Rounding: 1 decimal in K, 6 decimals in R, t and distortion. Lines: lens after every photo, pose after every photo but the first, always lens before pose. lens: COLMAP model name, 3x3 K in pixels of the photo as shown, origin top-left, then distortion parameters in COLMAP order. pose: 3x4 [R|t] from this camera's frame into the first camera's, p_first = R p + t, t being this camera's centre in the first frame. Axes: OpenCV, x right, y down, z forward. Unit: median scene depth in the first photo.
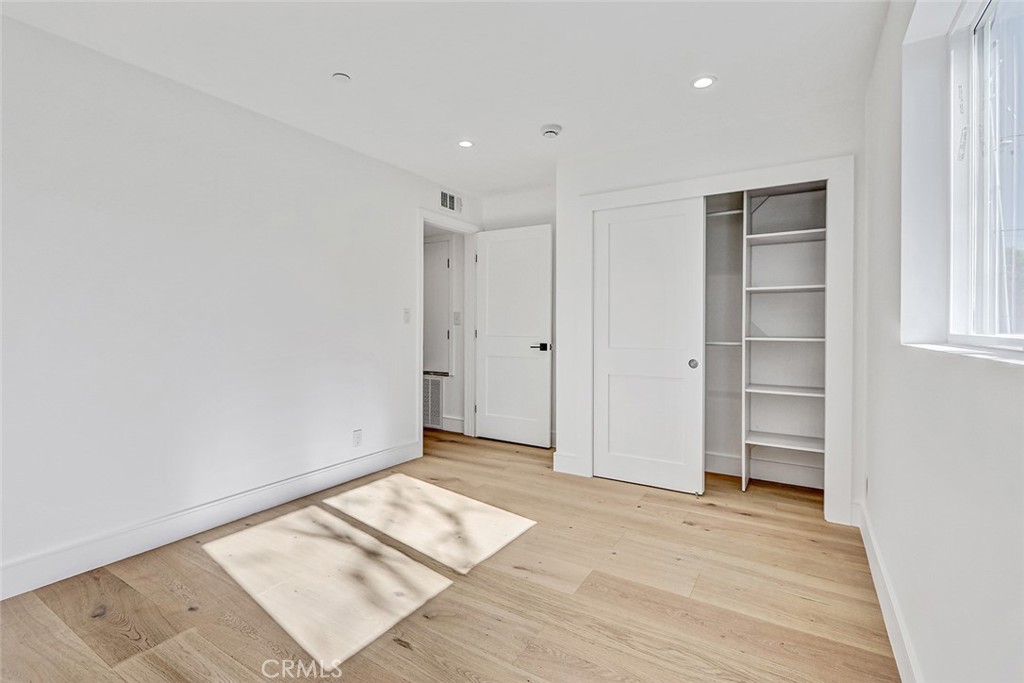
lens RADIAL K [[470.4, 0, 512.4], [0, 470.4, 334.0], [0, 0, 1]] dist [0.002225, -0.002863]
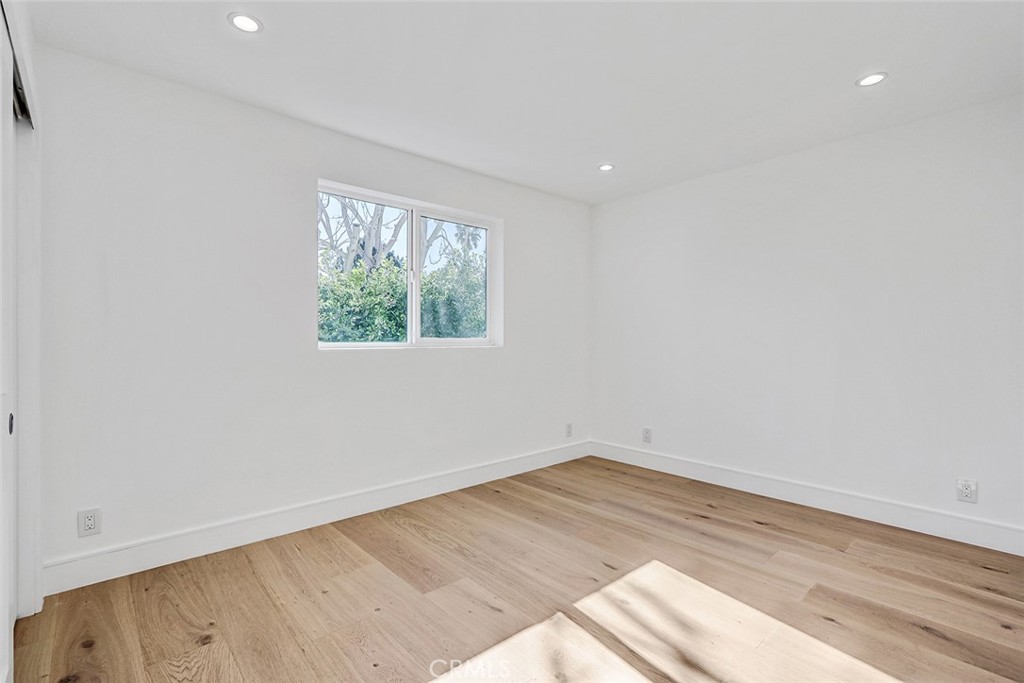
lens RADIAL K [[470.4, 0, 511.3], [0, 470.4, 339.5], [0, 0, 1]] dist [0.002225, -0.002863]
pose [[-0.961833, -0.003625, 0.273614, -0.282421], [0.000345, 0.999895, 0.014461, -0.030133], [-0.273638, 0.014003, -0.961731, 2.053597]]
